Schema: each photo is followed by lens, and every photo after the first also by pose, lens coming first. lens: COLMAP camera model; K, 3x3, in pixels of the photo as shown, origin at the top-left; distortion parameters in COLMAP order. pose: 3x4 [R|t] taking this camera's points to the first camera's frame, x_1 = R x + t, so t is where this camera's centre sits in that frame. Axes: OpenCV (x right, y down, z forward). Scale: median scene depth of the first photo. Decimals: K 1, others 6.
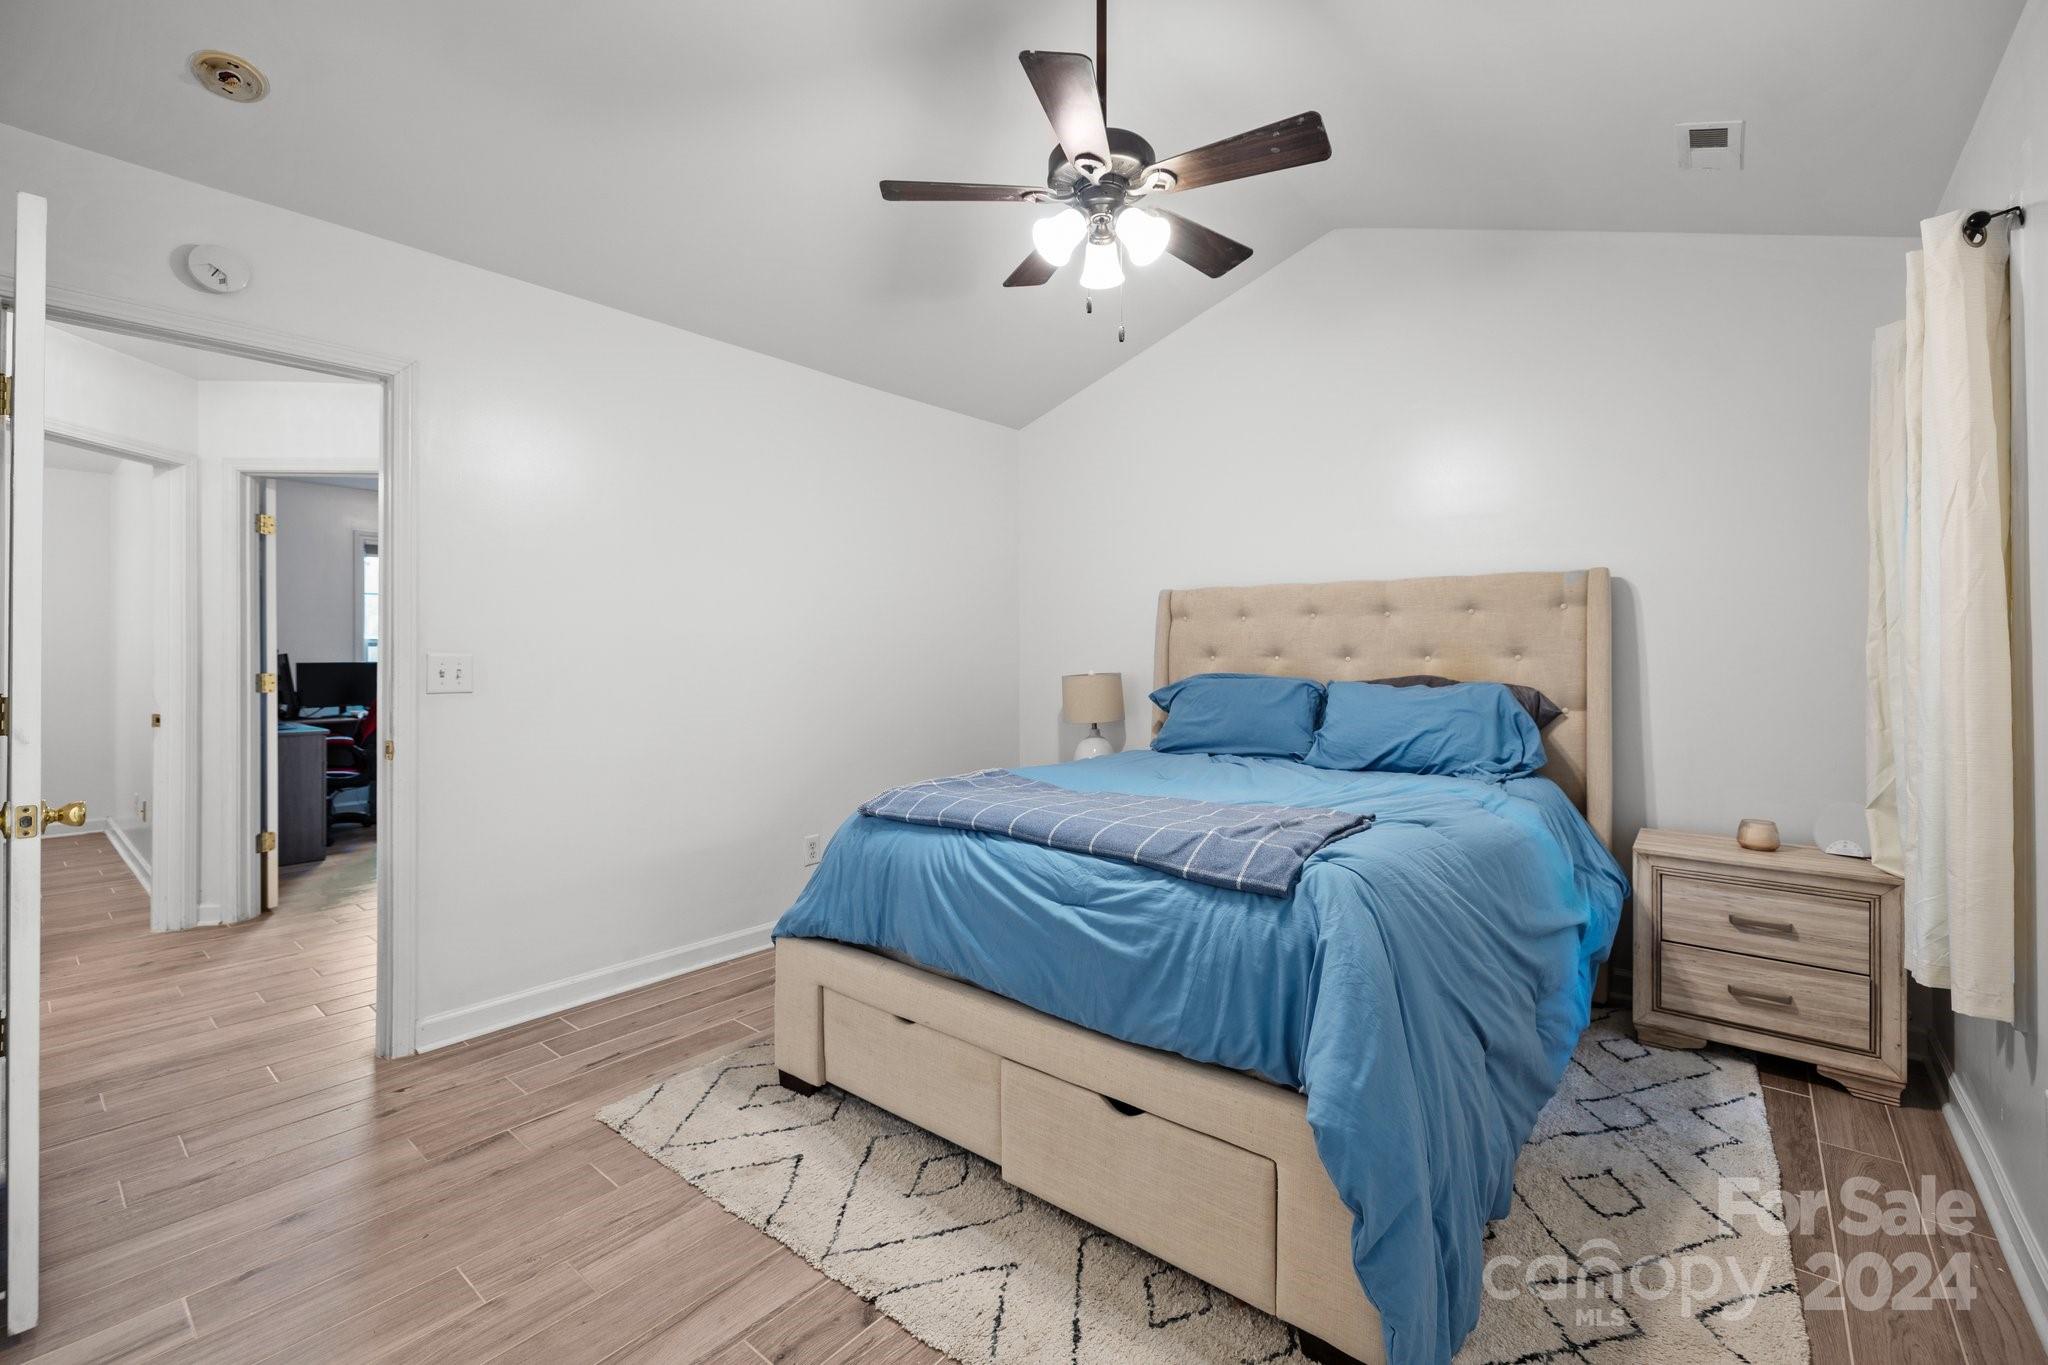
lens RADIAL K [[867.5, 0, 1029.3], [0, 867.5, 665.7], [0, 0, 1]] dist [0.001453, -0.000123]
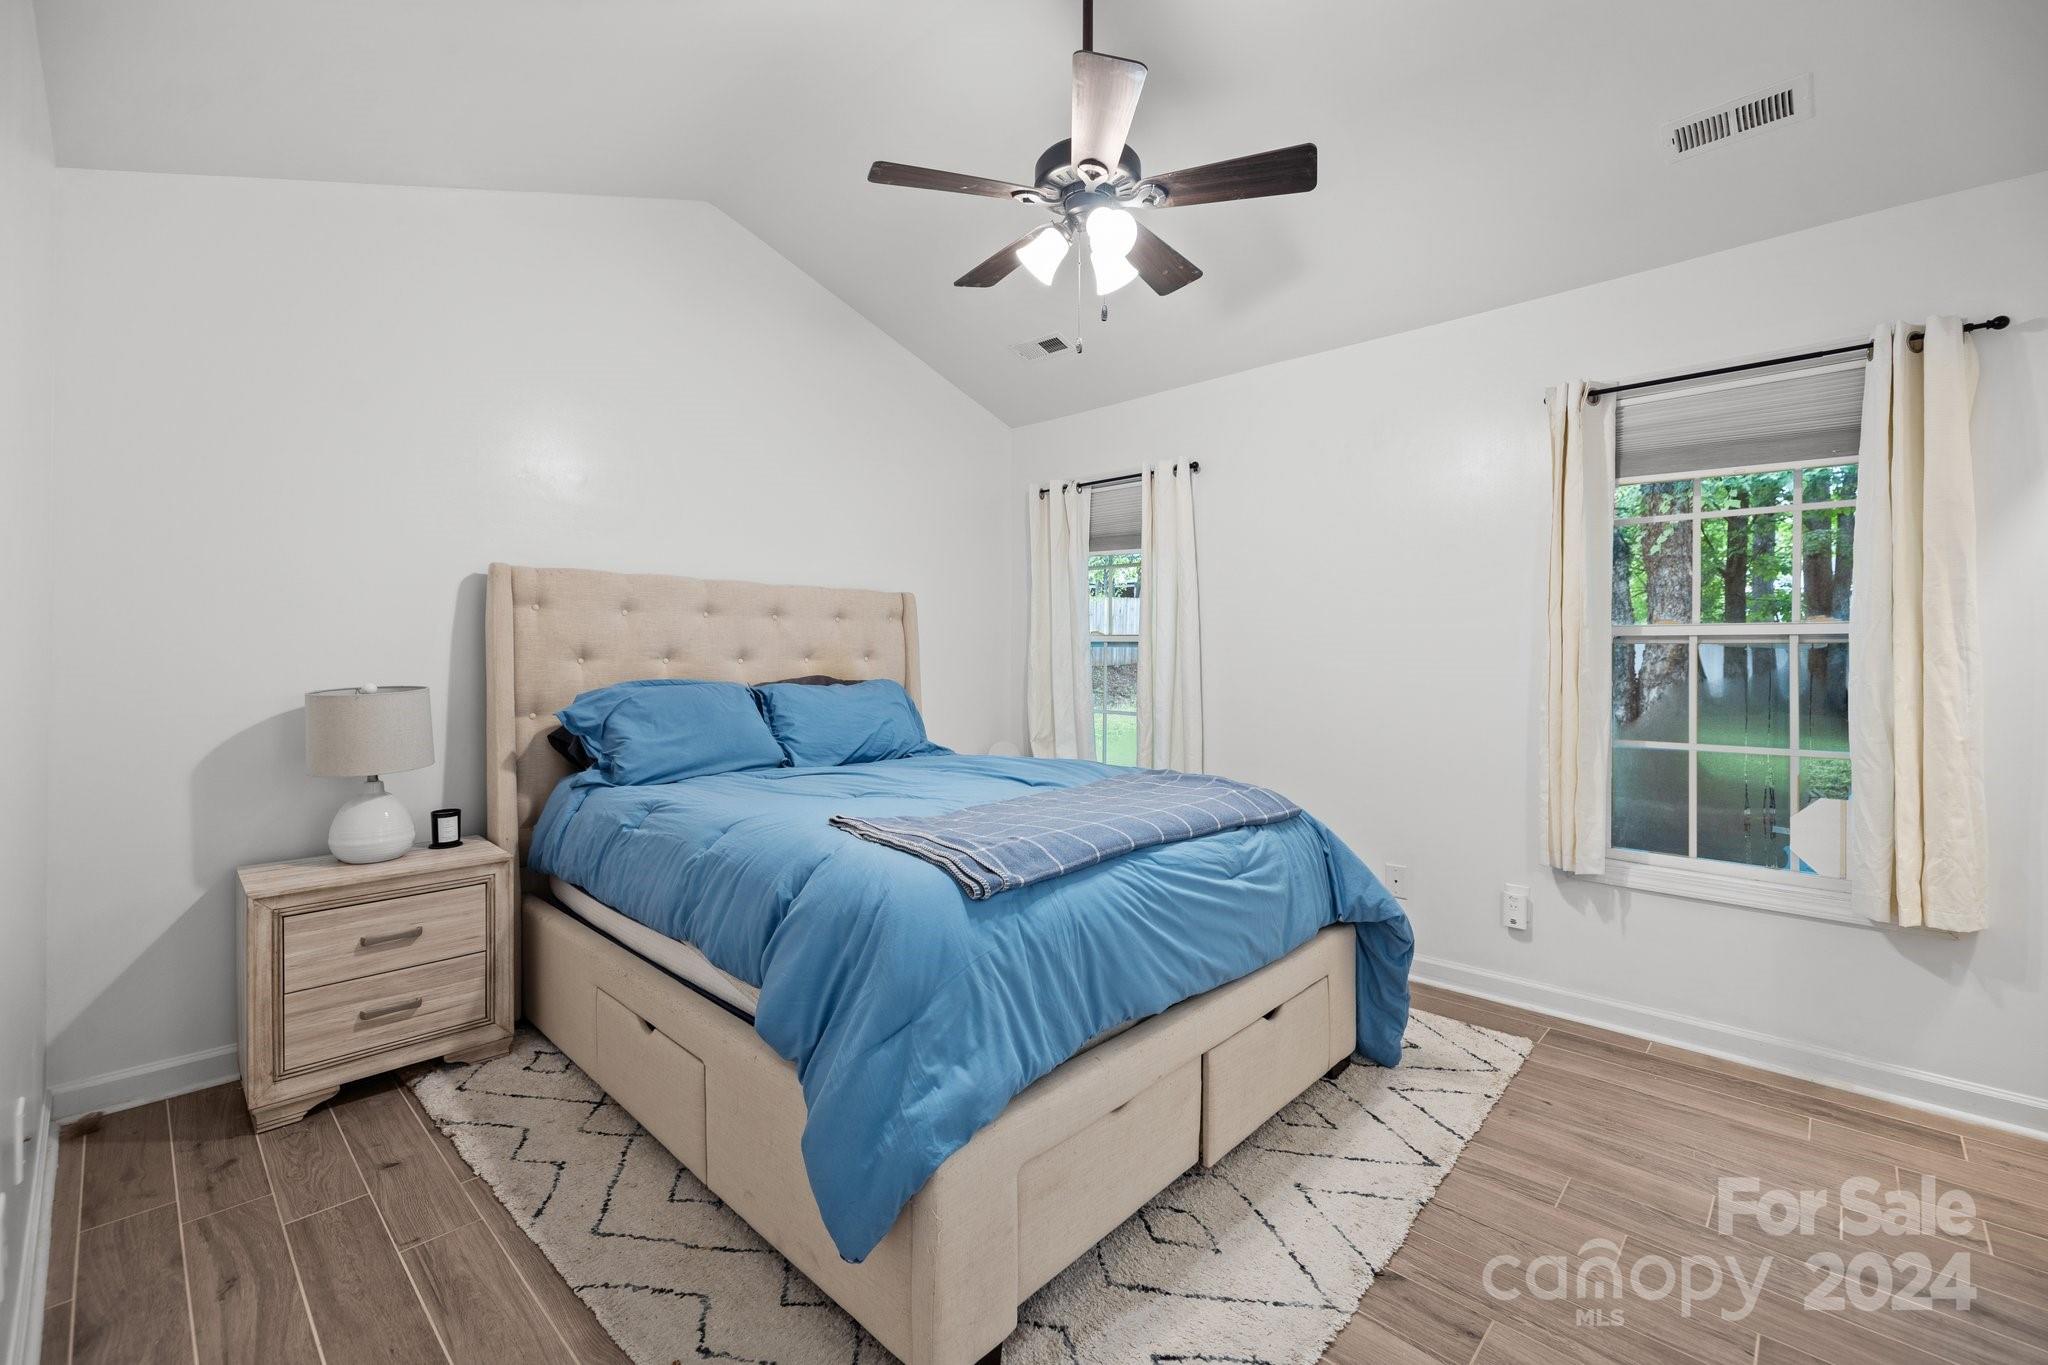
lens RADIAL K [[867.5, 0, 1012.7], [0, 867.5, 668.8], [0, 0, 1]] dist [0.001453, -0.000123]
pose [[0.082940, -0.014977, 0.996442, -0.985871], [0.010800, 0.999842, 0.014129, -0.016359], [-0.996496, 0.009590, 0.083089, 1.056005]]
